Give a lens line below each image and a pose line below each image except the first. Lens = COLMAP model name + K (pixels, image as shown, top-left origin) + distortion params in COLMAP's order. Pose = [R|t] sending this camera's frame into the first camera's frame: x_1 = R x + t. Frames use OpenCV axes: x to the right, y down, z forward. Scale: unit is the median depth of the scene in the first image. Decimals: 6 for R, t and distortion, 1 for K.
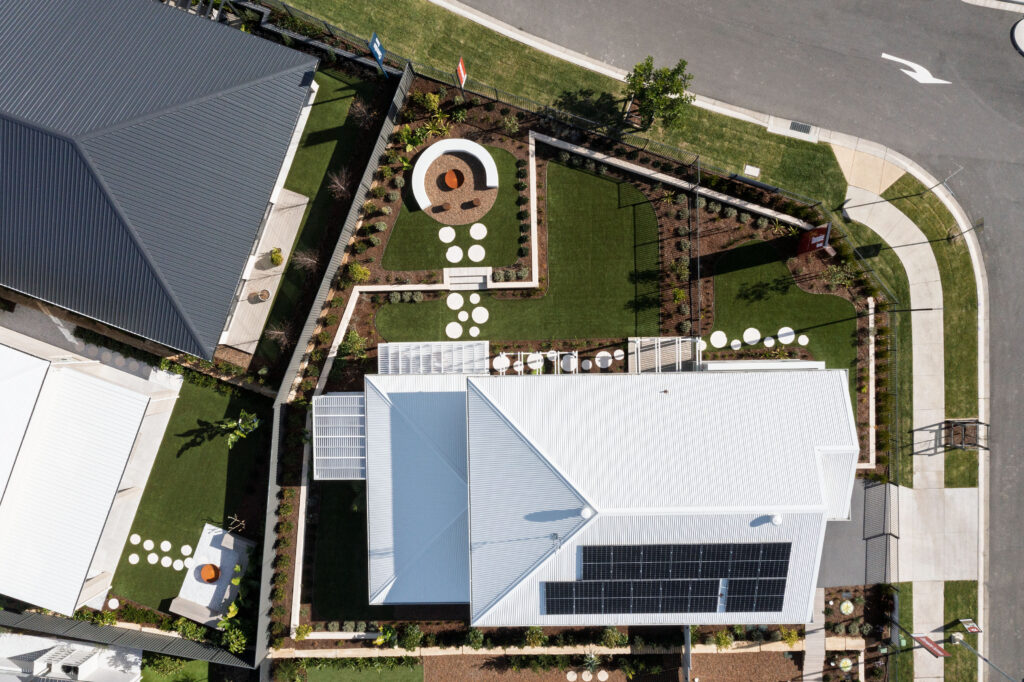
lens RADIAL K [[817.0, 0, 512.0], [0, 817.0, 341.0], [0, 0, 1]] dist [0.004828, 0.003785]
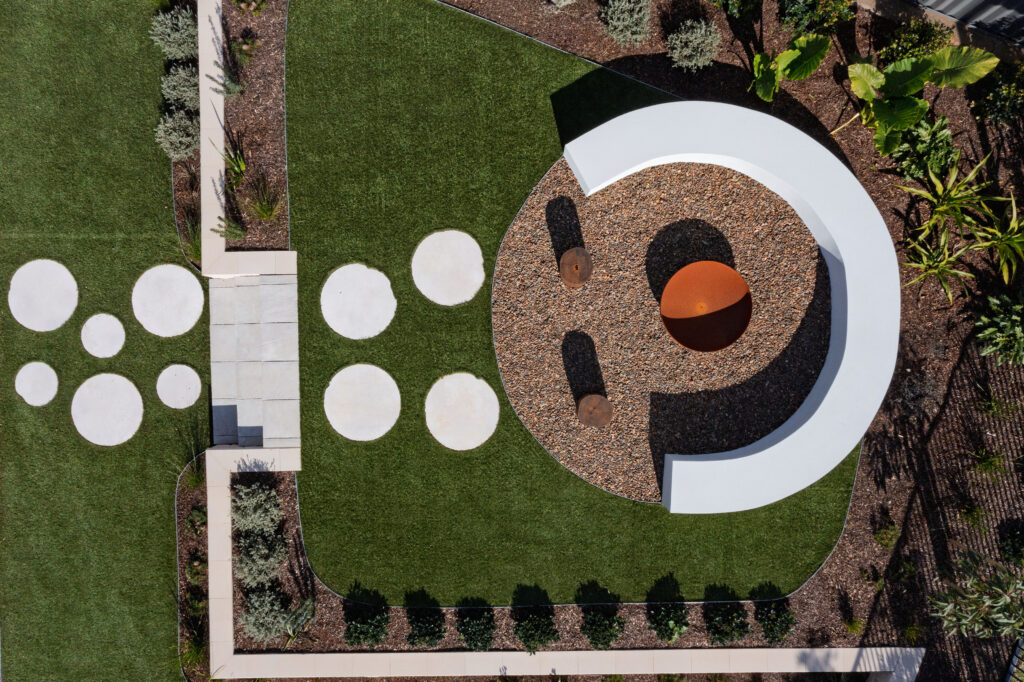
lens RADIAL K [[811.9, 0, 512.0], [0, 811.9, 341.0], [0, 0, 1]] dist [-0.008871, -0.000431]
pose [[-0.004576, 0.999540, 0.029980, -0.066377], [-0.999983, -0.004681, 0.003456, -0.147832], [0.003595, -0.029964, 0.999545, 0.782729]]
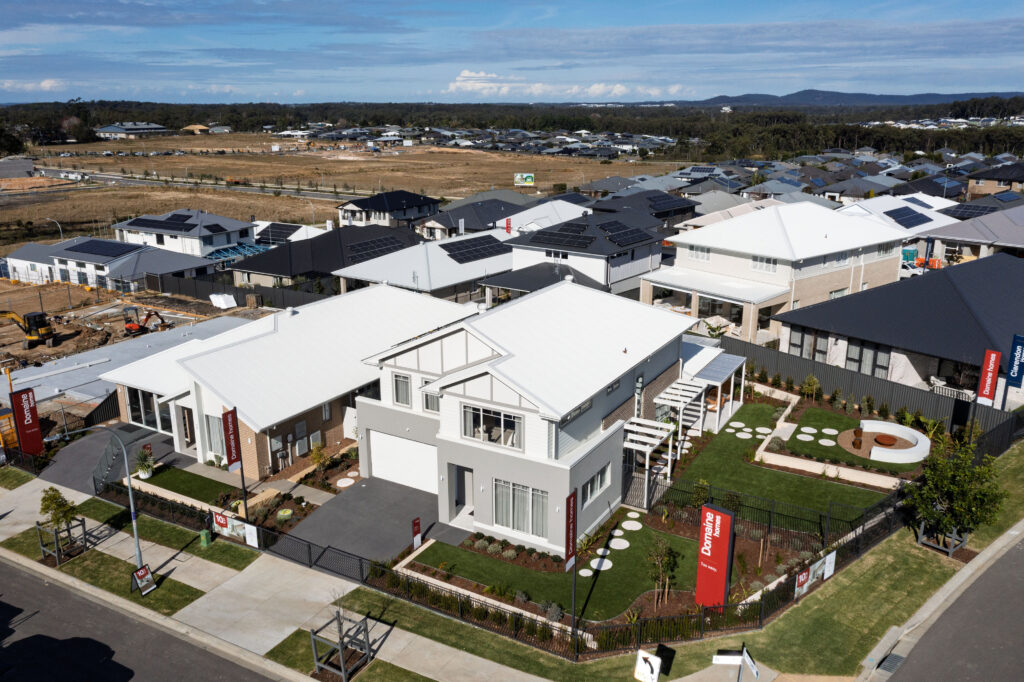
lens RADIAL K [[811.9, 0, 512.0], [0, 811.9, 341.0], [0, 0, 1]] dist [-0.008871, -0.000431]
pose [[-0.523127, 0.261780, -0.811054, 0.942119], [-0.852241, -0.155304, 0.499566, -0.283072], [0.004816, 0.952550, 0.304344, 0.572358]]
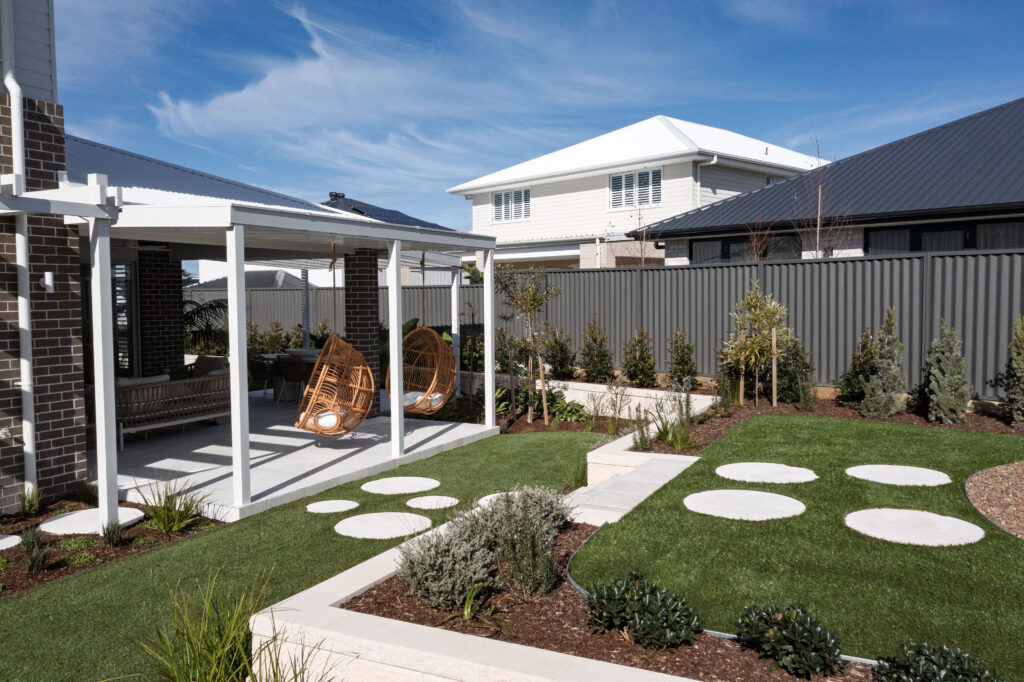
lens RADIAL K [[817.0, 0, 512.0], [0, 817.0, 341.0], [0, 0, 1]] dist [0.004828, 0.003785]
pose [[-0.467830, 0.072989, -0.880799, 0.098877], [-0.883792, -0.030900, 0.466859, -0.136393], [0.006859, 0.996854, 0.078963, 0.958942]]
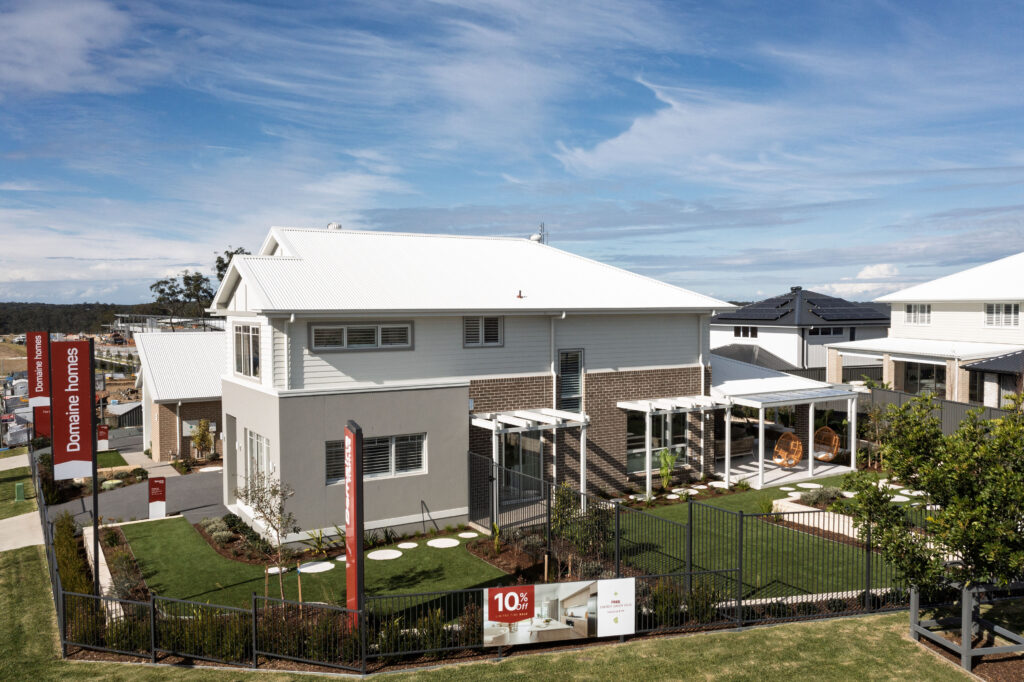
lens RADIAL K [[817.0, 0, 512.0], [0, 817.0, 341.0], [0, 0, 1]] dist [0.004828, 0.003785]
pose [[-0.858738, 0.048170, -0.510145, 0.471100], [-0.512121, -0.046981, 0.857628, -0.454941], [0.017345, 0.997734, 0.065013, 0.847531]]
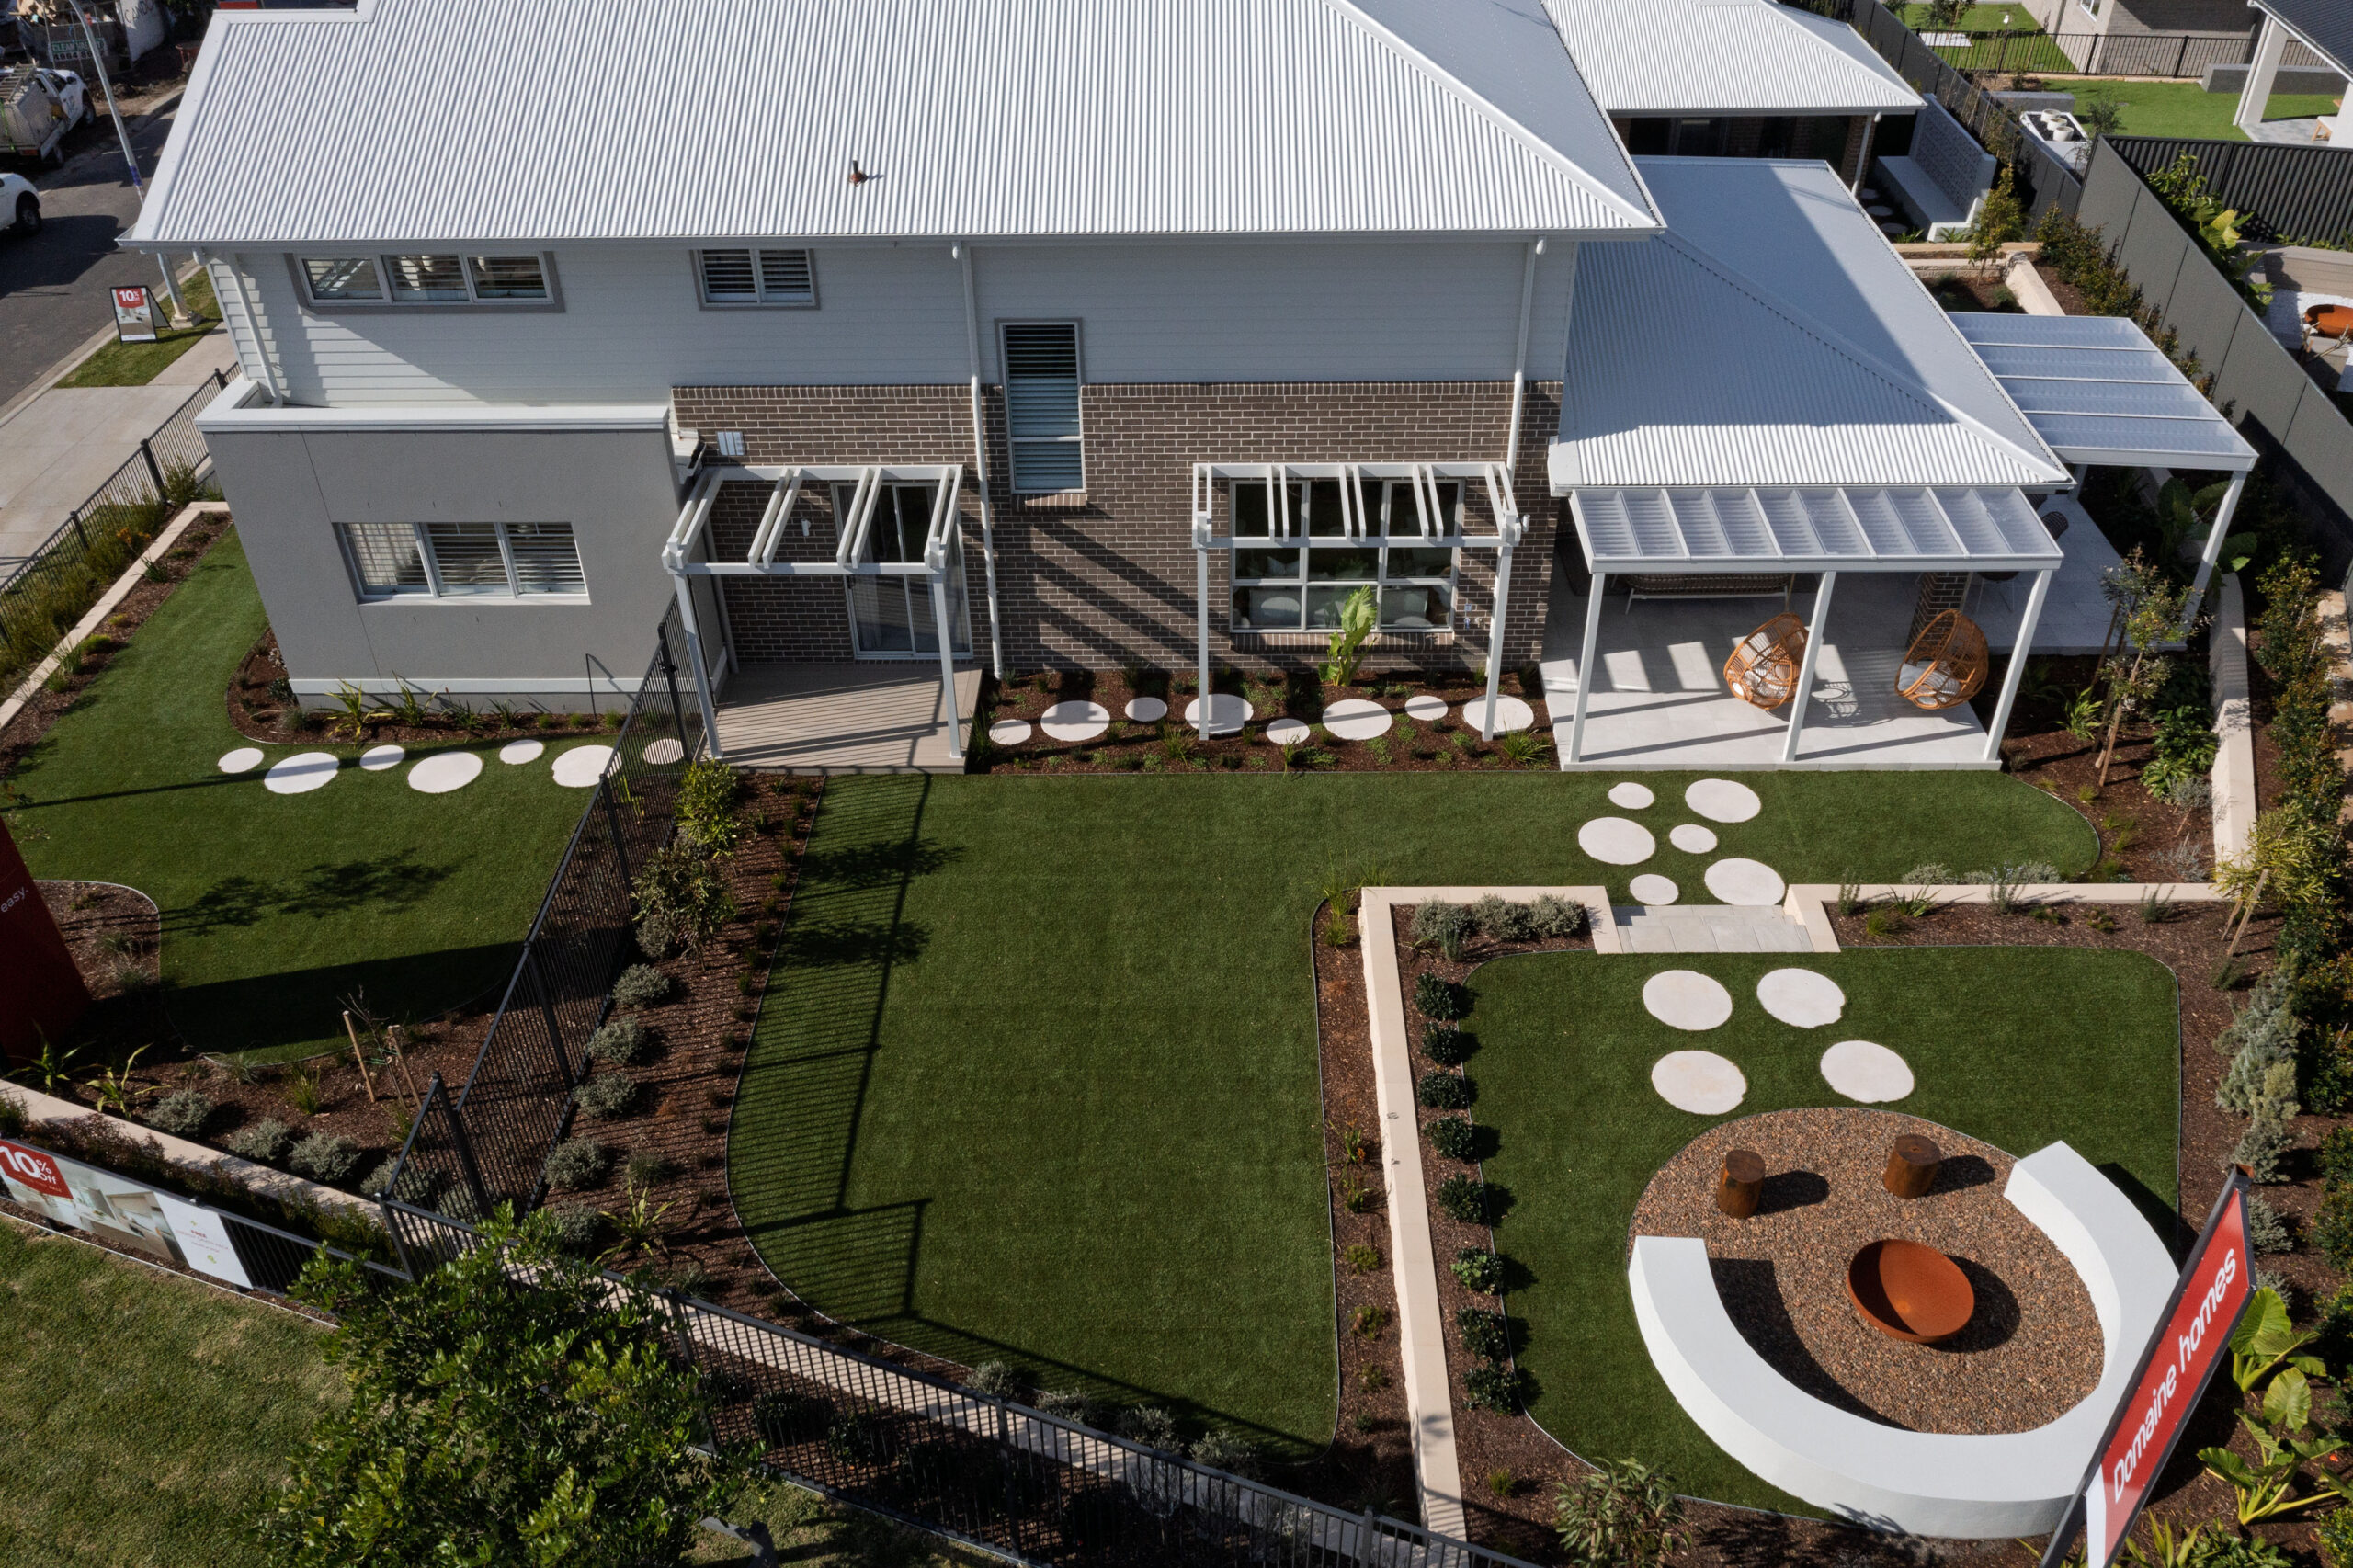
lens RADIAL K [[1865.7, 0, 1176.5], [0, 1865.7, 784.0], [0, 0, 1]] dist [-0.008871, -0.000431]
pose [[-0.998592, 0.009158, 0.052254, 0.053822], [0.035705, -0.612491, 0.789671, -0.428455], [0.039237, 0.790424, 0.611302, 0.684190]]
